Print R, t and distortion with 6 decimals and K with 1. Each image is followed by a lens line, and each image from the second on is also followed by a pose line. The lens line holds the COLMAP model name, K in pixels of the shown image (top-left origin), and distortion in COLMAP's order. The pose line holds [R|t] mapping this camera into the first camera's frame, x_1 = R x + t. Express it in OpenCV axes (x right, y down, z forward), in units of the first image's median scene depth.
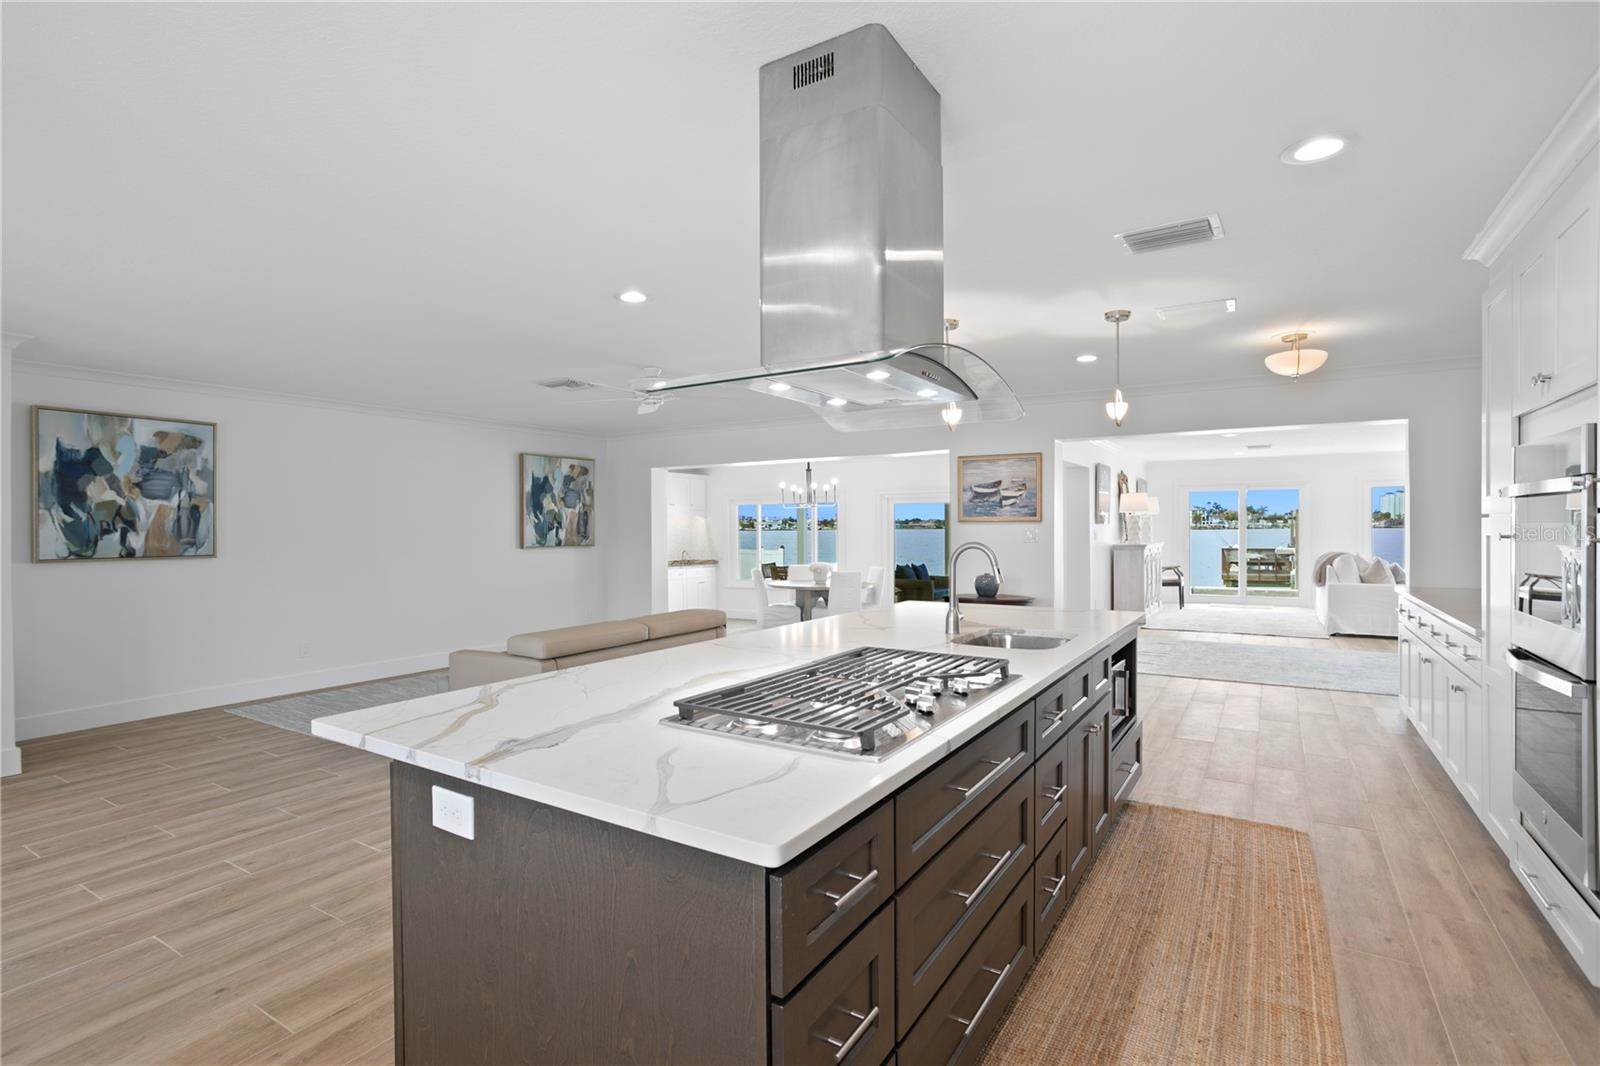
lens RADIAL K [[777.8, 0, 780.8], [0, 777.8, 529.7], [0, 0, 1]] dist [-0.046936, 0.031817]
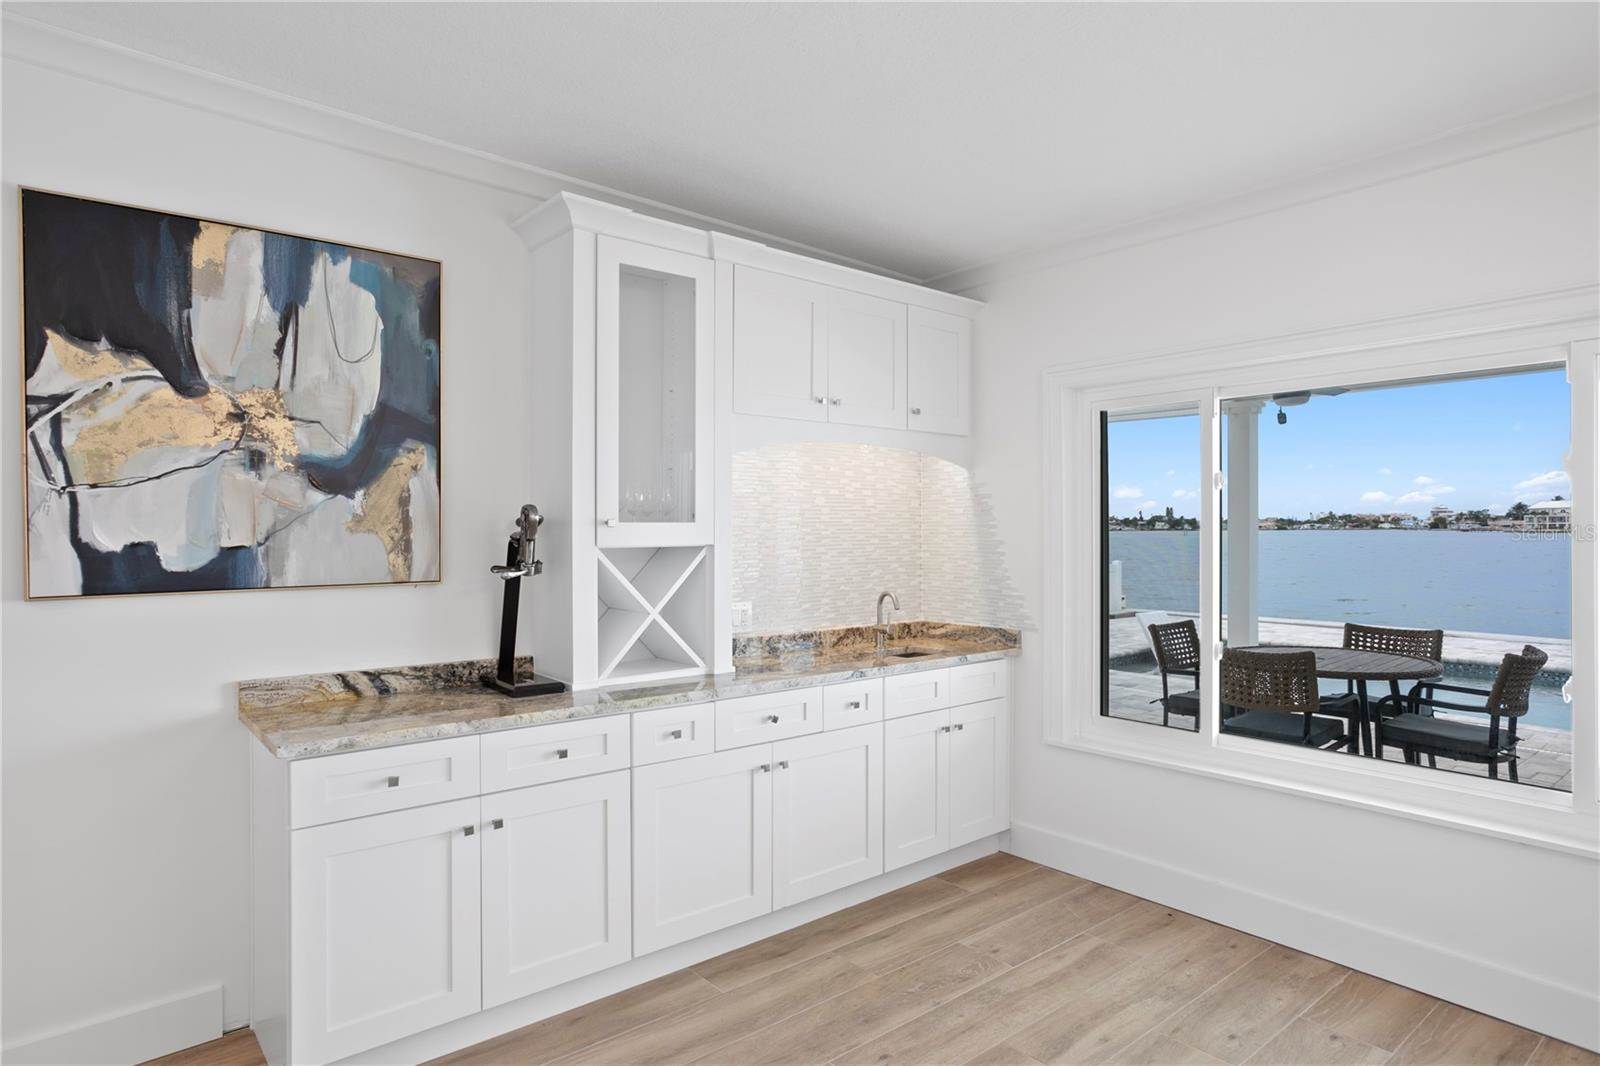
lens RADIAL K [[896.5, 0, 796.8], [0, 896.5, 530.8], [0, 0, 1]] dist [-0.046272, 0.036270]
pose [[0.954226, 0.007143, -0.299001, -0.124600], [-0.006294, 0.999973, 0.003803, 0.011245], [0.299020, -0.001746, 0.954245, 1.381679]]
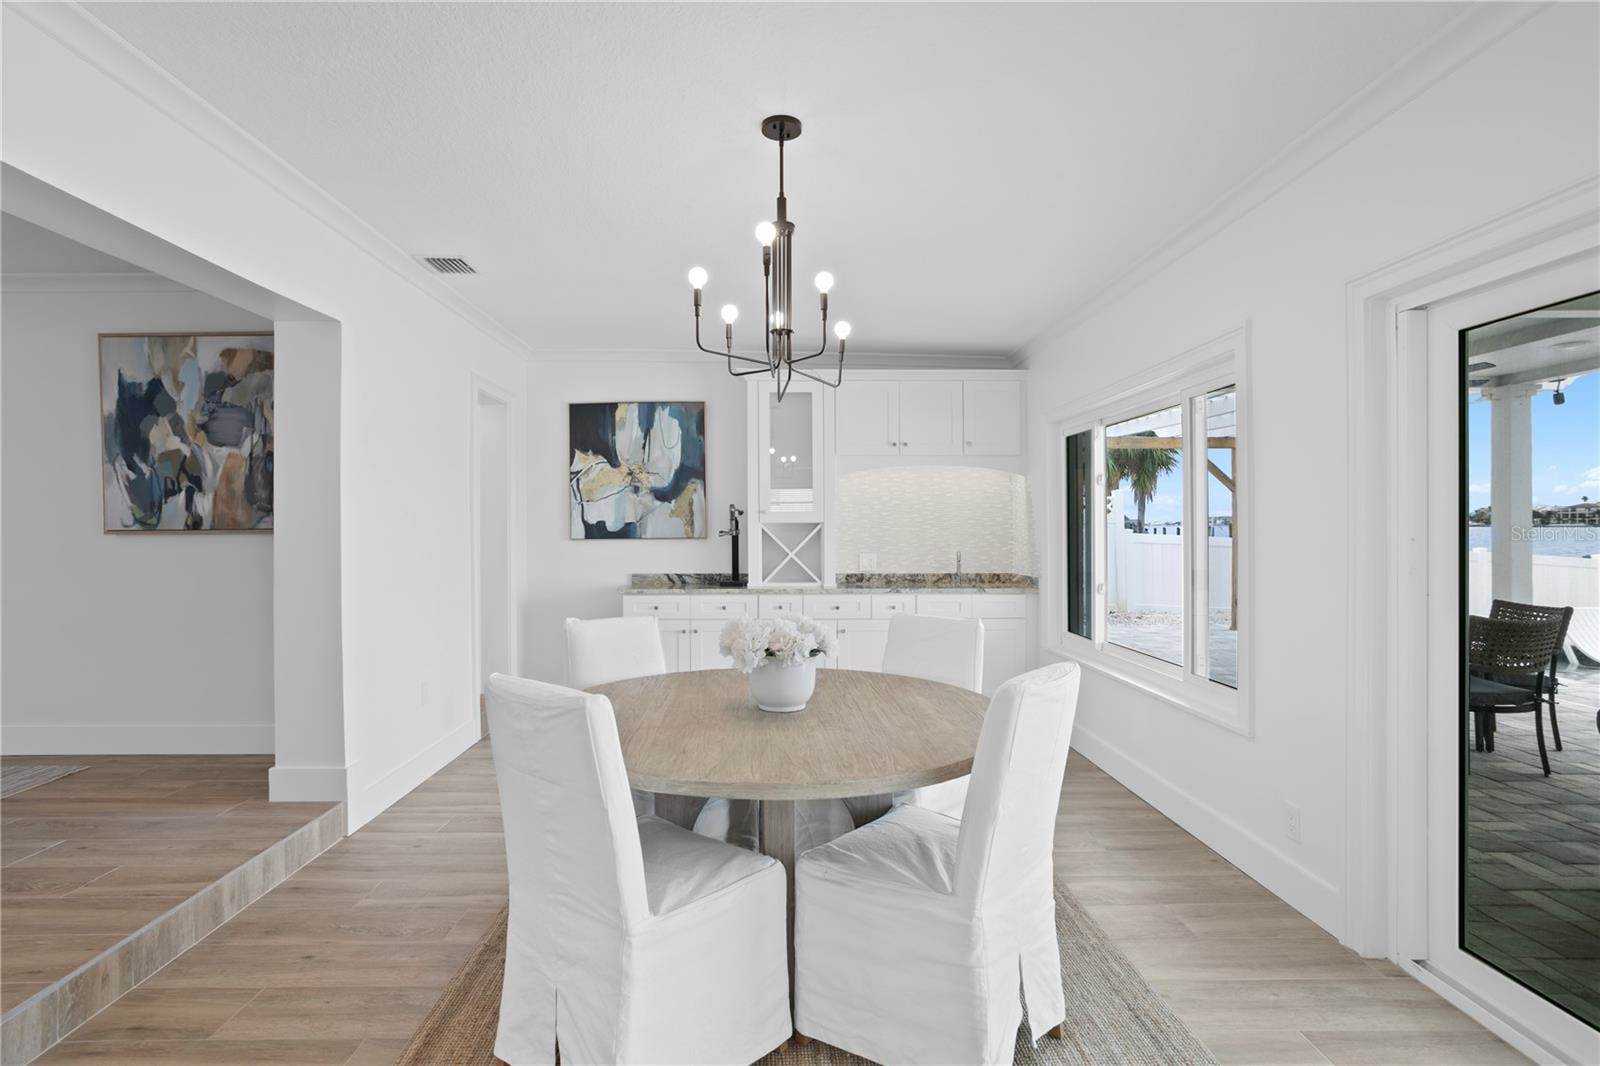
lens RADIAL K [[802.7, 0, 783.5], [0, 802.7, 528.4], [0, 0, 1]] dist [-0.060662, 0.038420]
pose [[0.553685, 0.002747, -0.832722, 0.368483], [0.001125, 0.999991, 0.004048, 0.023675], [0.832725, -0.003178, 0.553677, 1.314037]]
